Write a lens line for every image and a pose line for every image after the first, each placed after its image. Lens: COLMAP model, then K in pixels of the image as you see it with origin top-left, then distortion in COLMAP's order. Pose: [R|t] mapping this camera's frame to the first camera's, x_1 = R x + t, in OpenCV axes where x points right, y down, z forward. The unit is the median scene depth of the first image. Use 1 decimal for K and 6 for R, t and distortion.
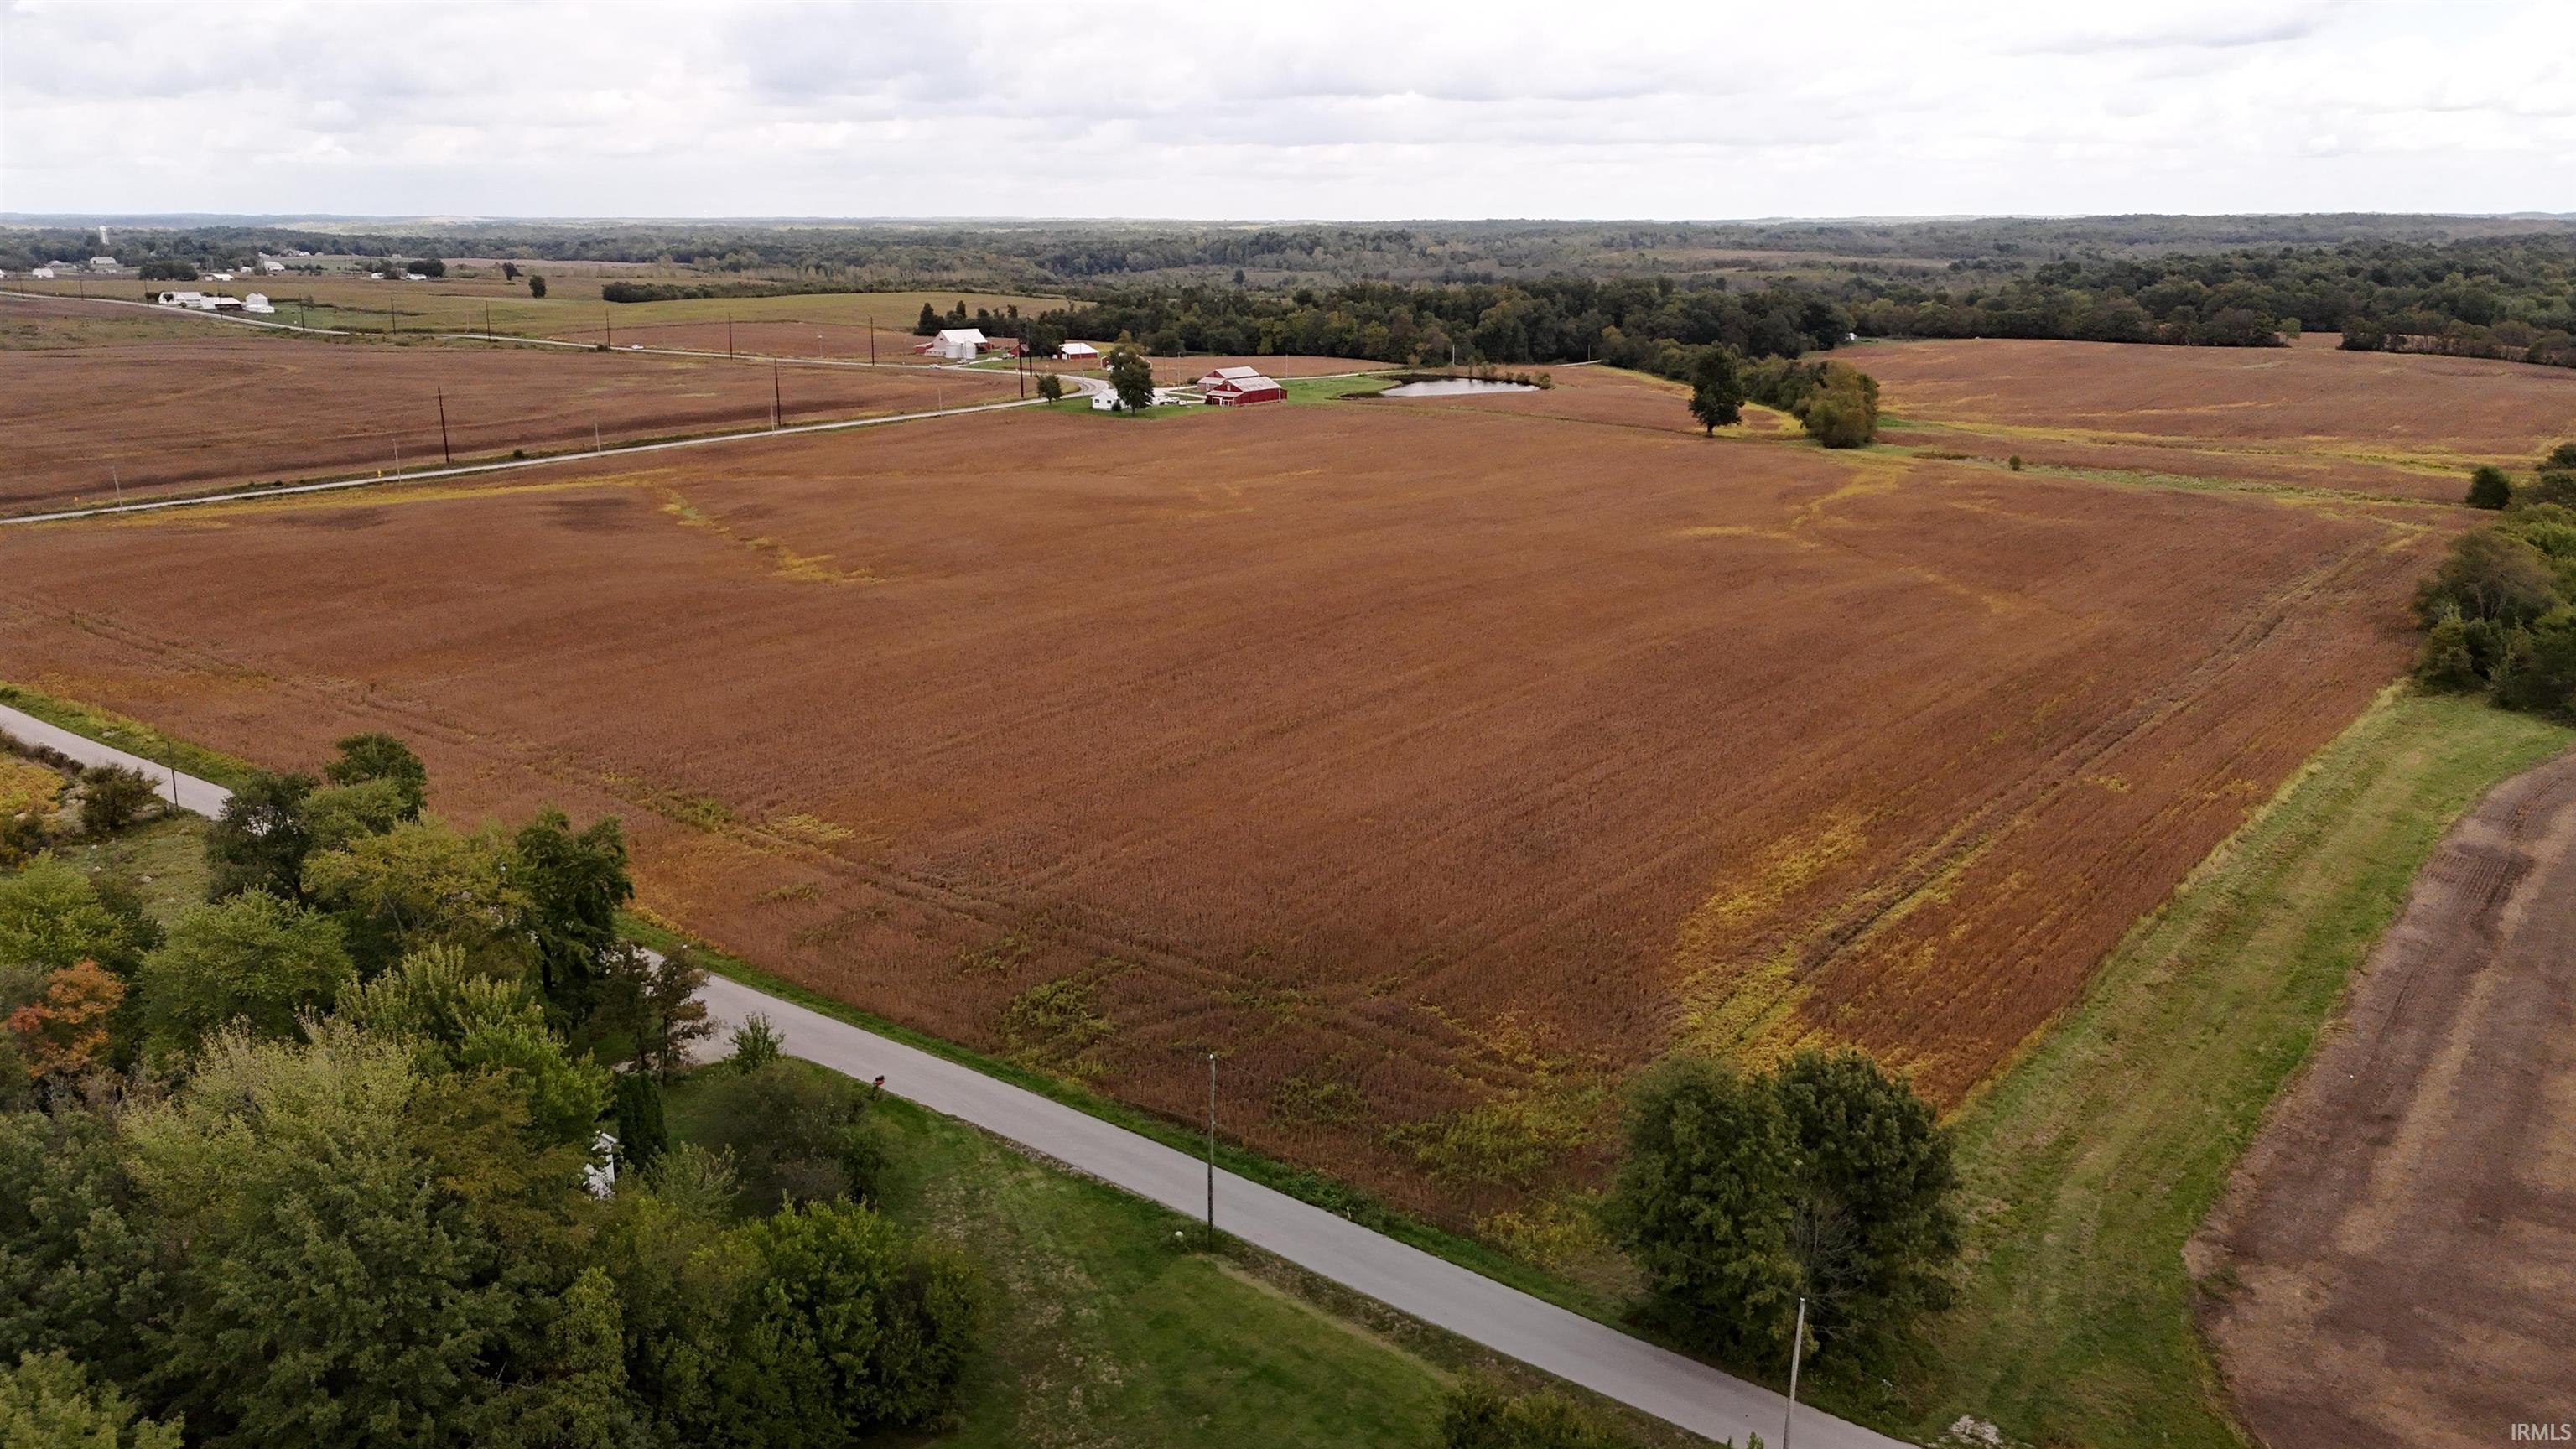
lens RADIAL K [[1885.4, 0, 1291.6], [0, 1885.4, 727.6], [0, 0, 1]] dist [0.065548, -0.062744]
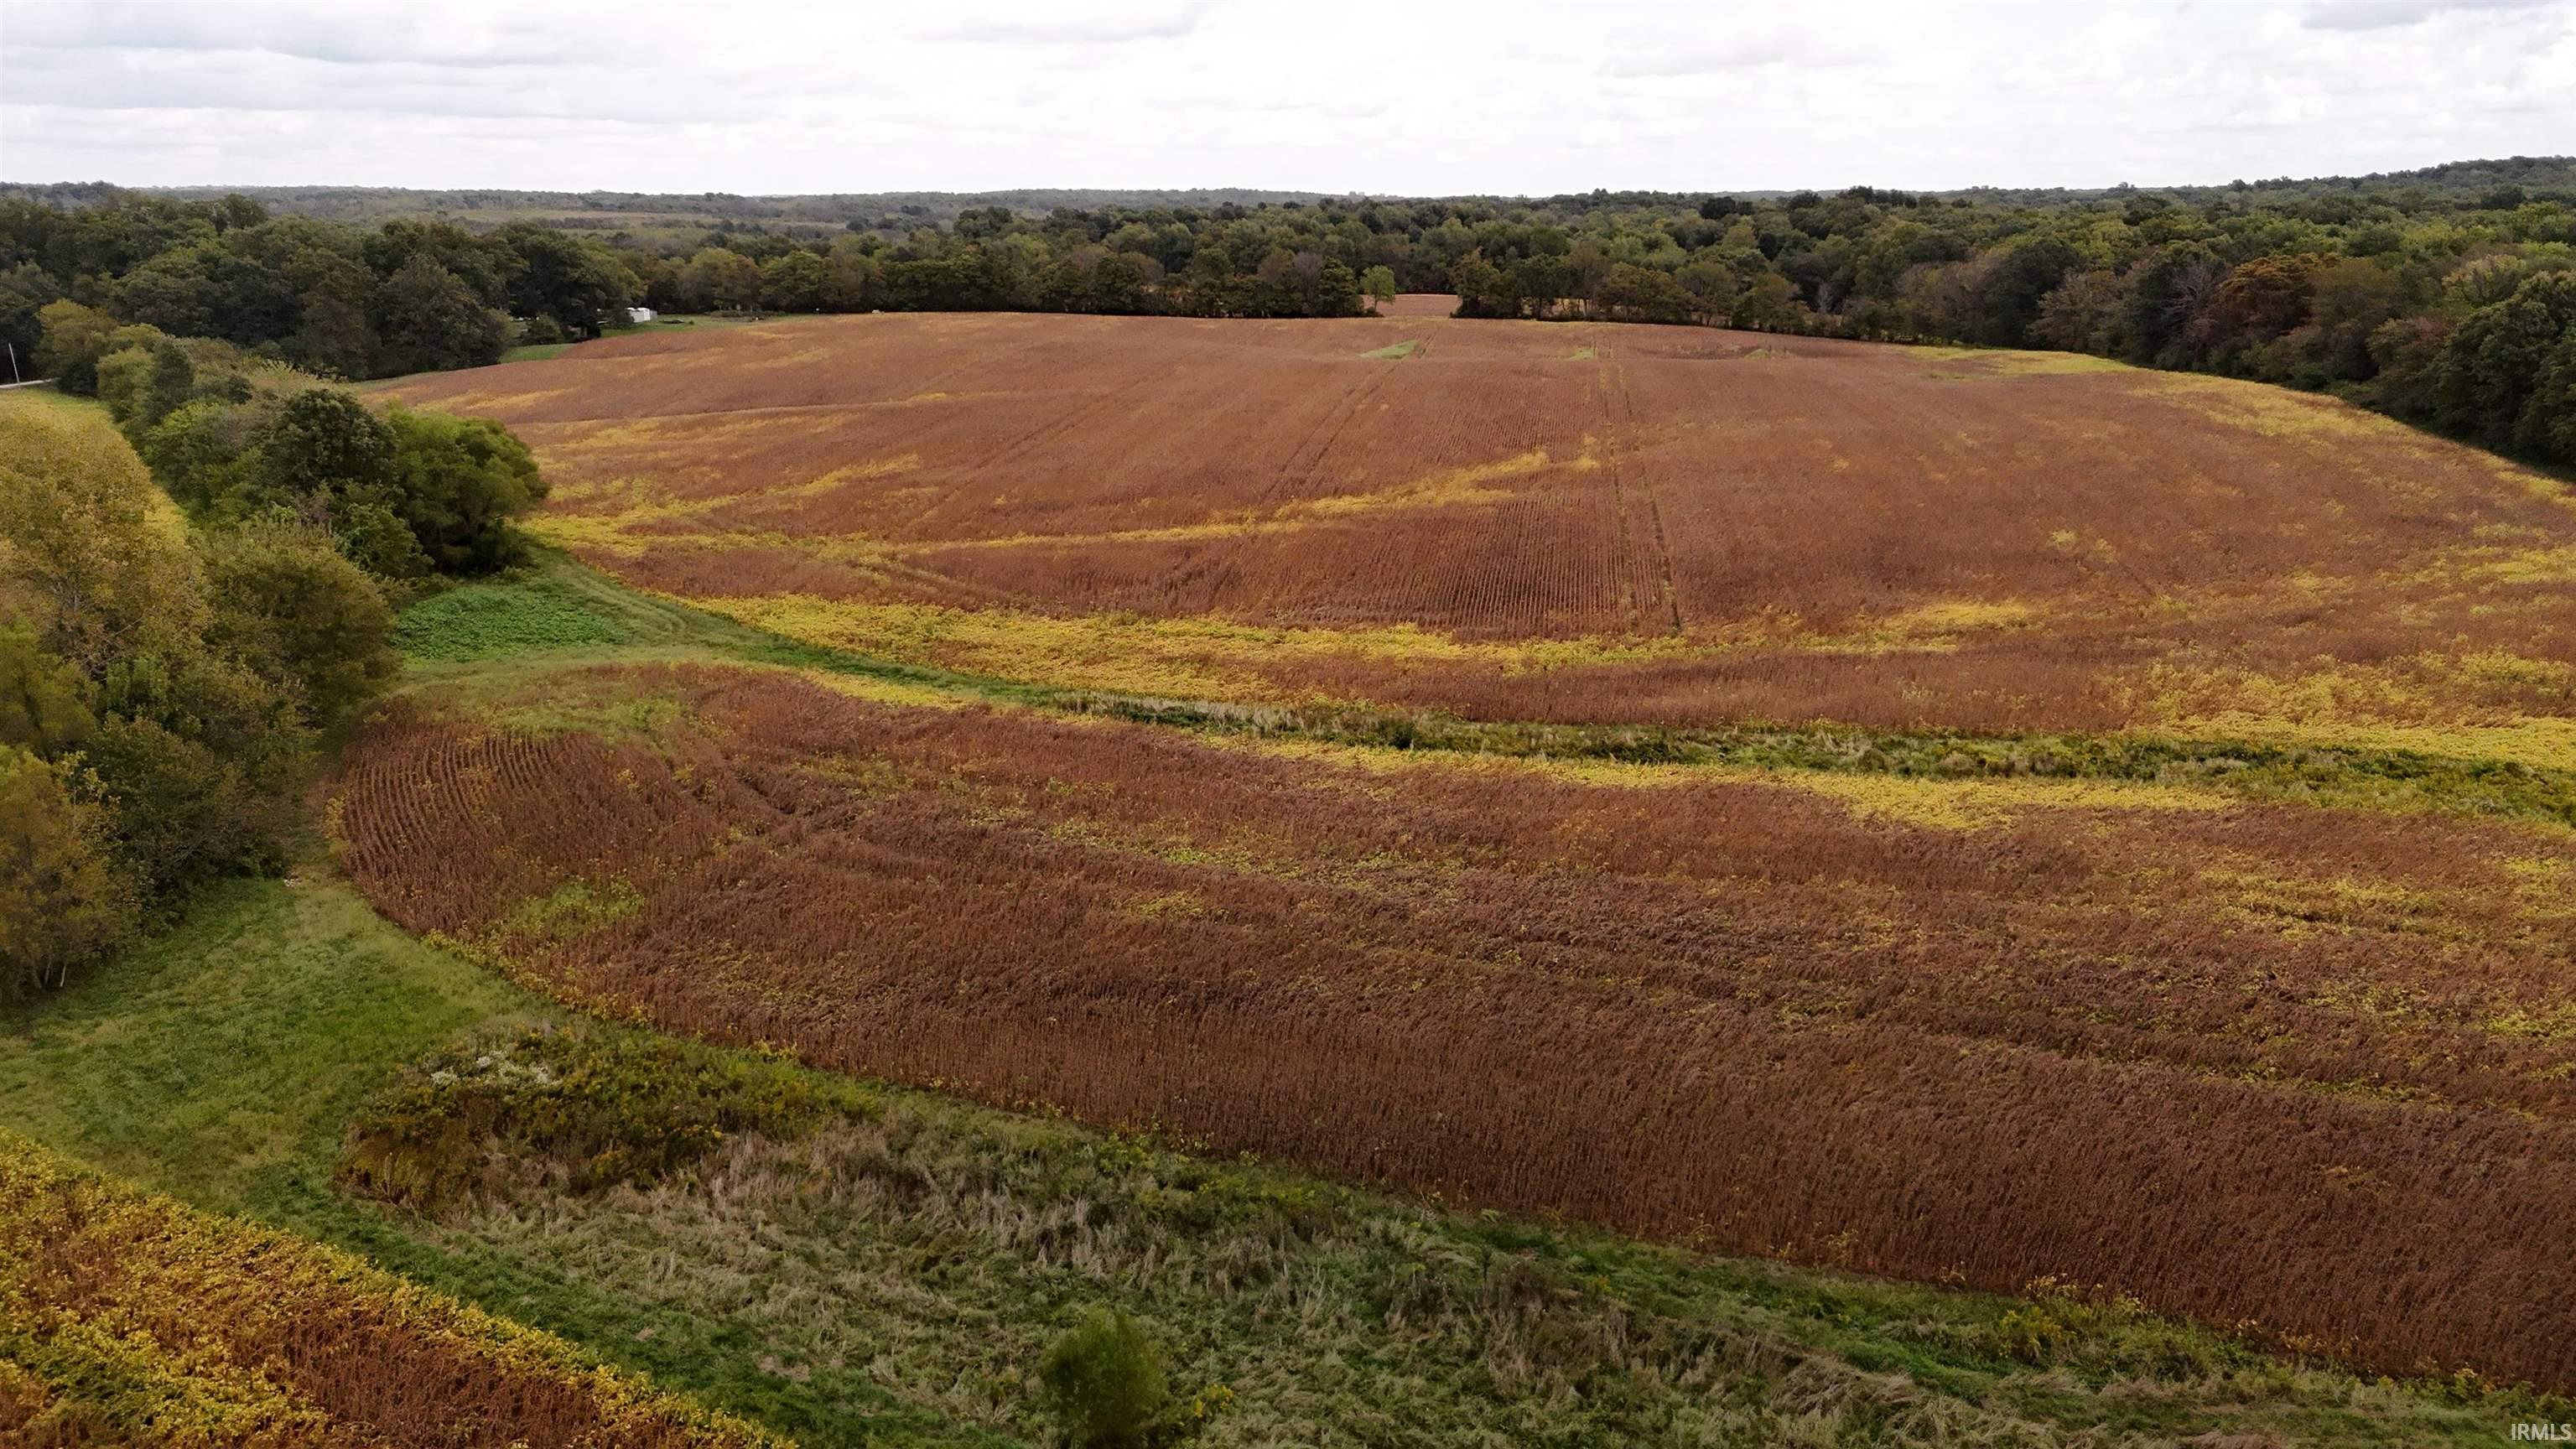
lens RADIAL K [[1885.4, 0, 1292.0], [0, 1885.4, 727.3], [0, 0, 1]] dist [0.065548, -0.062744]
pose [[0.862773, -0.134906, 0.487261, 0.210203], [0.130706, 0.990497, 0.042798, -0.108733], [-0.488404, 0.026763, 0.872207, 0.542149]]
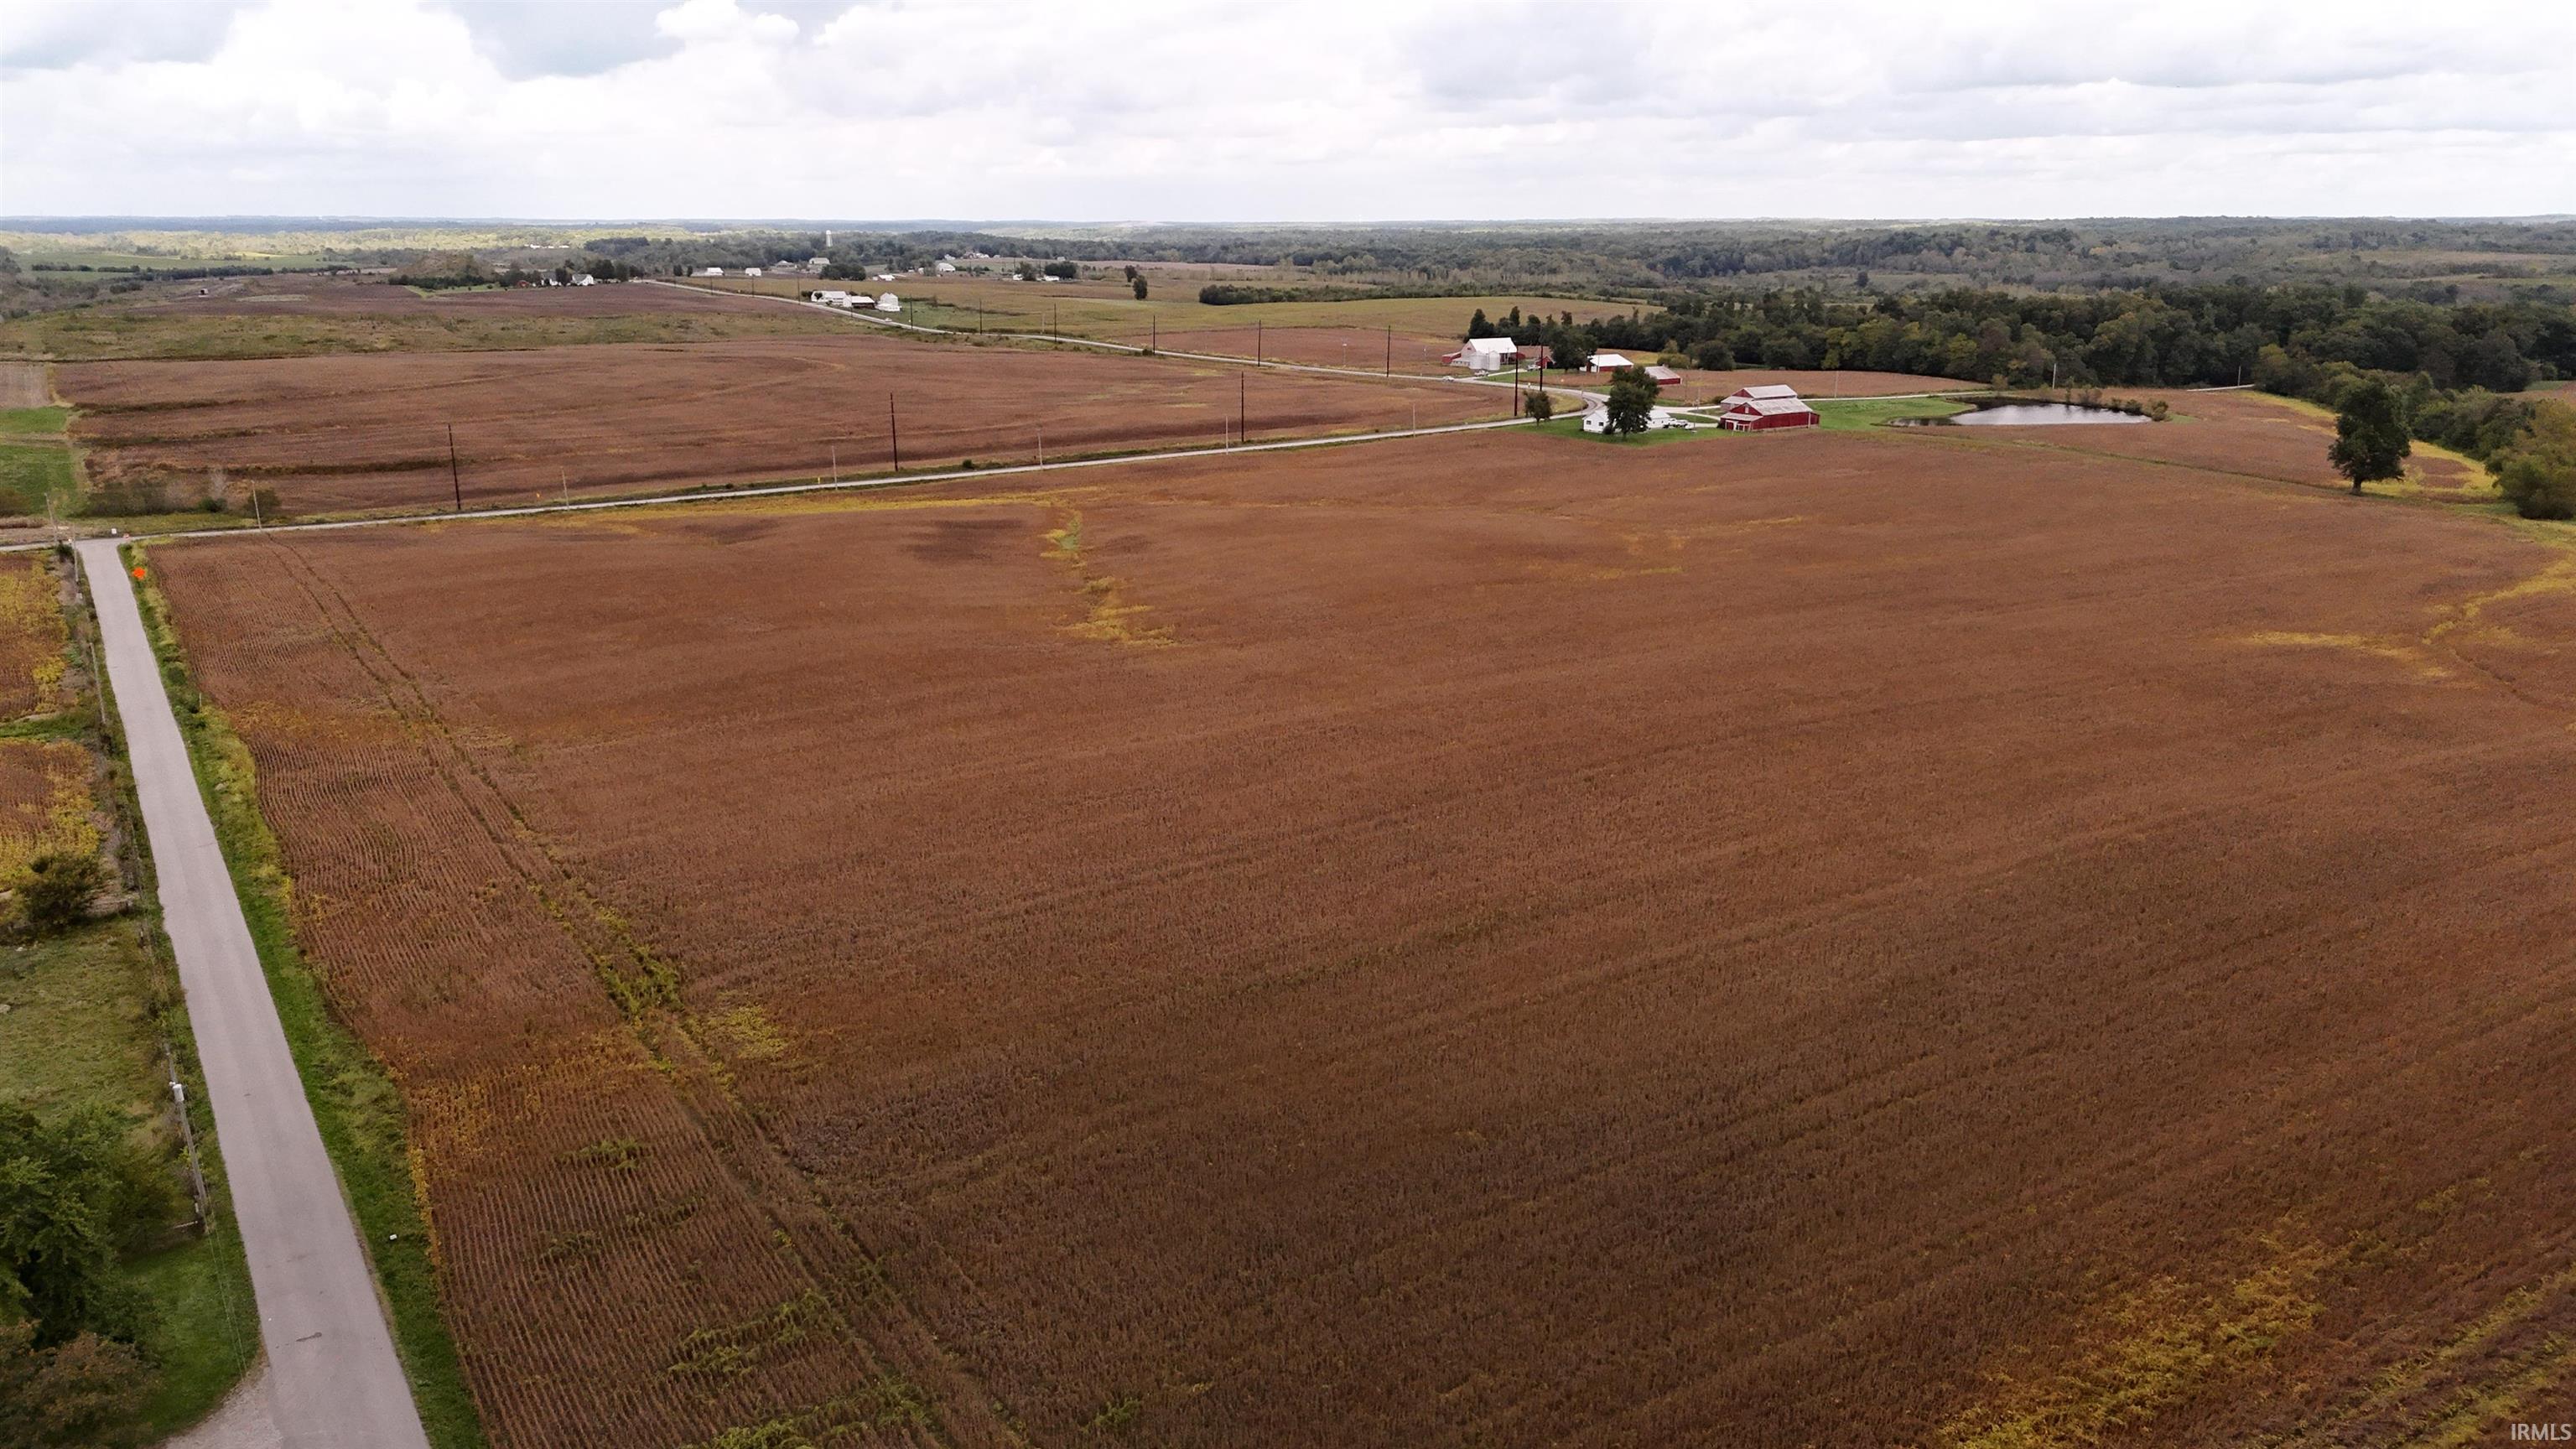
lens RADIAL K [[1885.4, 0, 1302.0], [0, 1885.4, 730.2], [0, 0, 1]] dist [0.065548, -0.062744]
pose [[0.948258, 0.082596, -0.306569, 0.041555], [-0.082406, 0.996506, 0.013585, -0.022485], [0.306620, 0.012381, 0.951751, 0.084950]]
